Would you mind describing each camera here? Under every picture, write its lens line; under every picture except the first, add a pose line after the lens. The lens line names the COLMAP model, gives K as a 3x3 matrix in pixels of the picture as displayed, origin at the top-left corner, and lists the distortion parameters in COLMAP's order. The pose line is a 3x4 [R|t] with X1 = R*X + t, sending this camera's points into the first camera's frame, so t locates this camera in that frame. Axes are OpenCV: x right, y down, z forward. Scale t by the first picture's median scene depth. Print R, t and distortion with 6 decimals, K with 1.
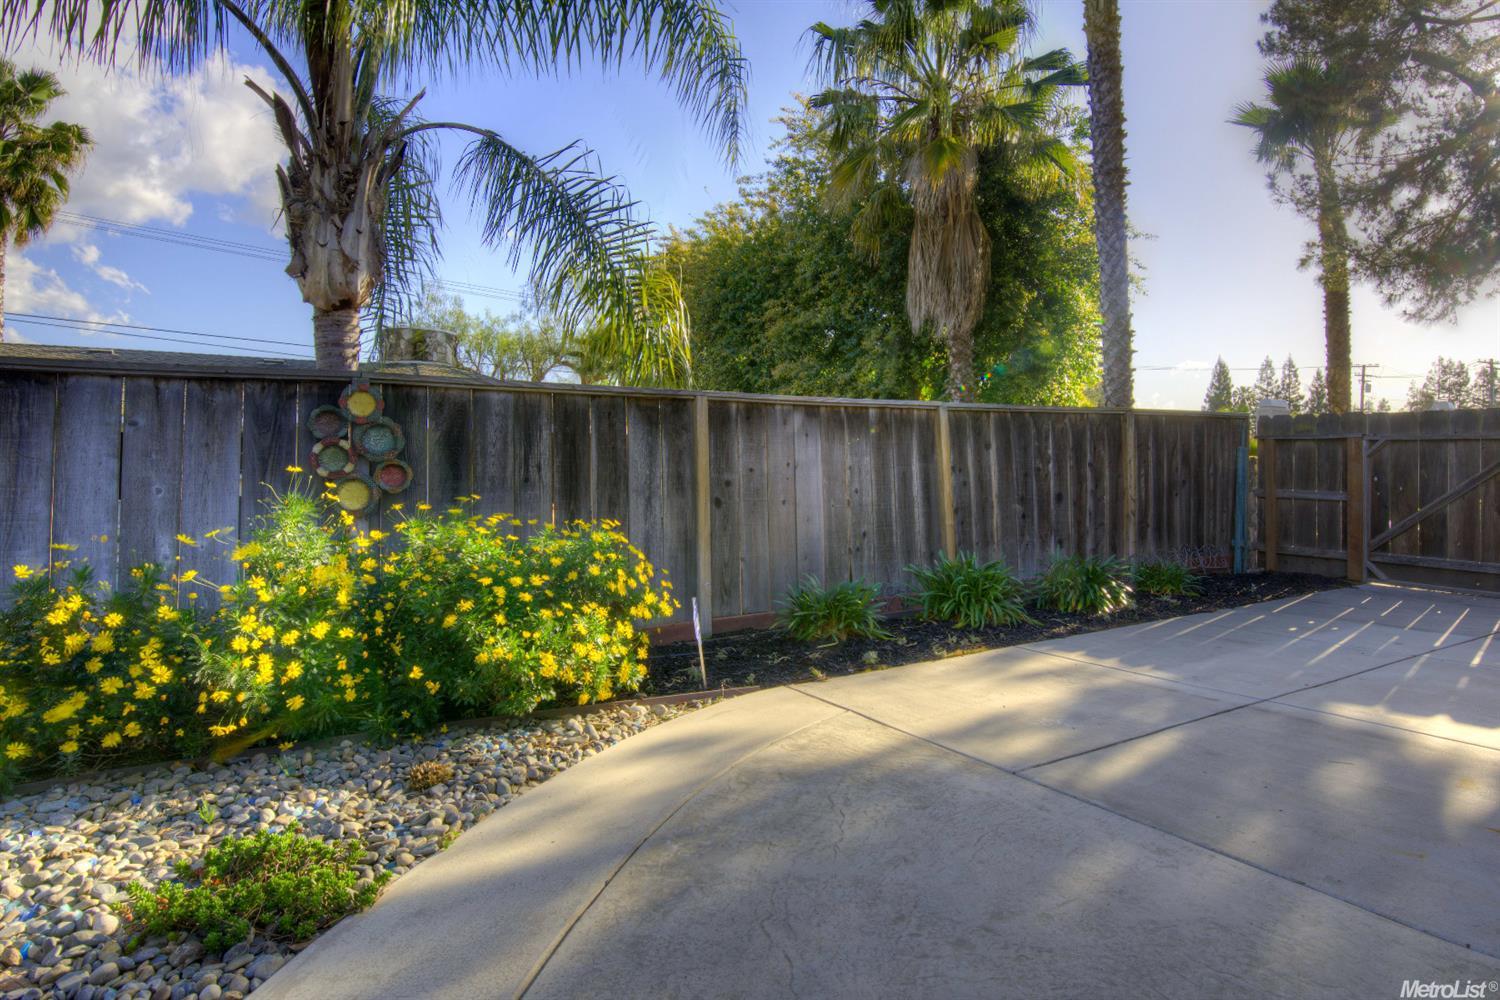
lens RADIAL K [[760.9, 0, 750.0], [0, 760.9, 500.0], [0, 0, 1]] dist [0.000980, -0.000548]
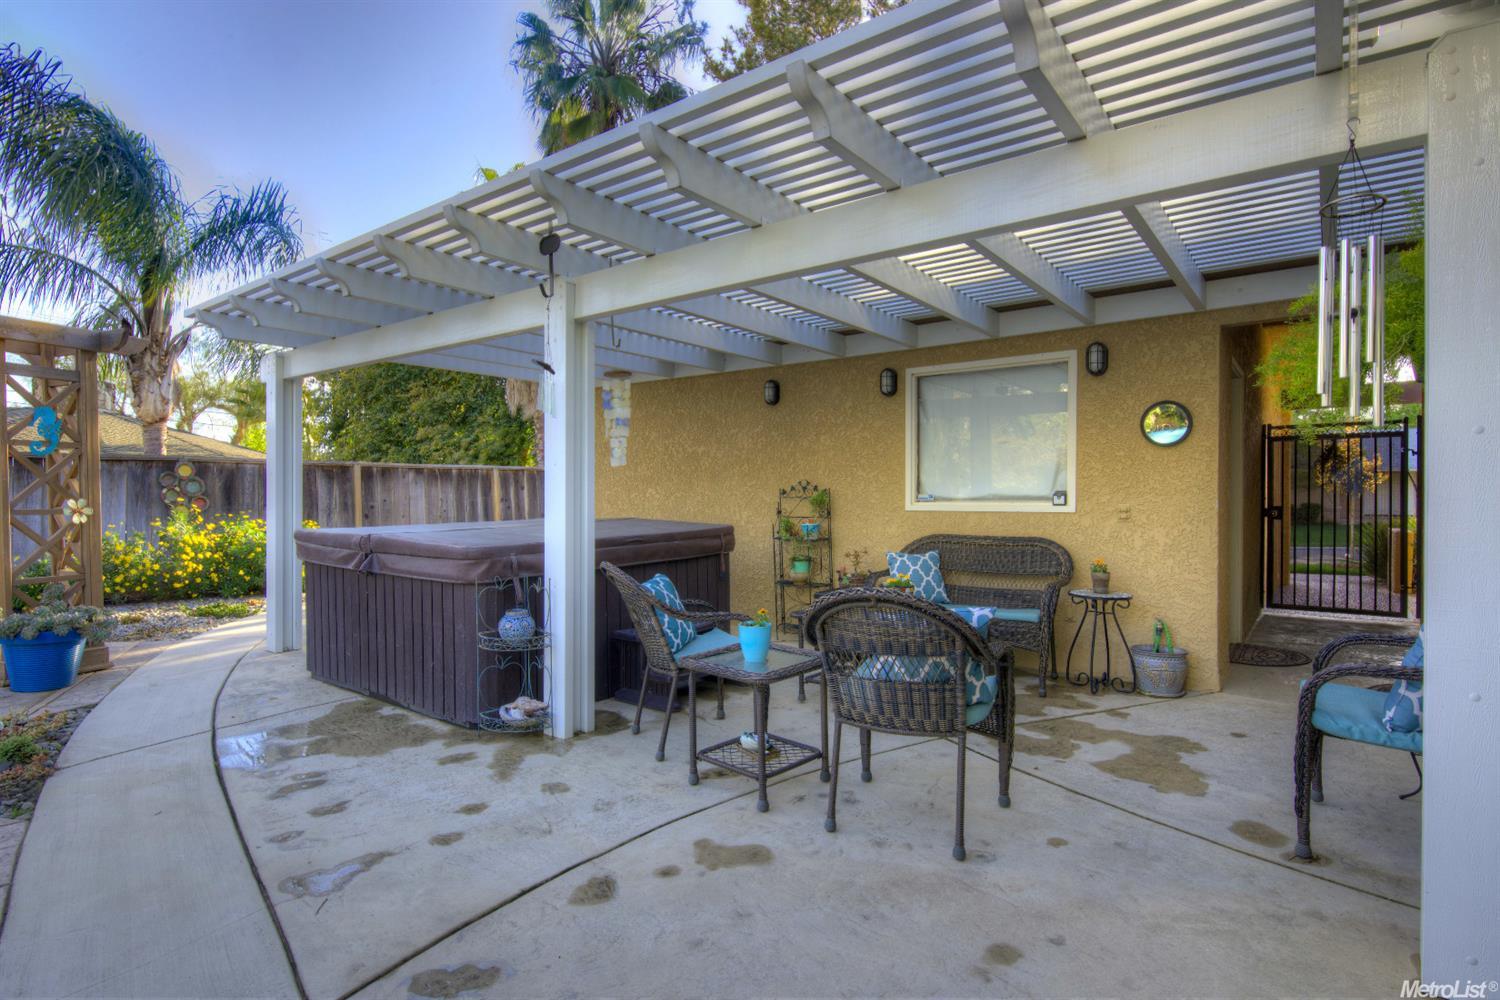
lens RADIAL K [[760.9, 0, 750.0], [0, 760.9, 500.0], [0, 0, 1]] dist [0.000980, -0.000548]
pose [[0.918304, -0.003133, 0.395864, 0.096720], [0.020726, 0.998978, -0.040172, 0.064343], [-0.395333, 0.045095, 0.917430, -1.318185]]
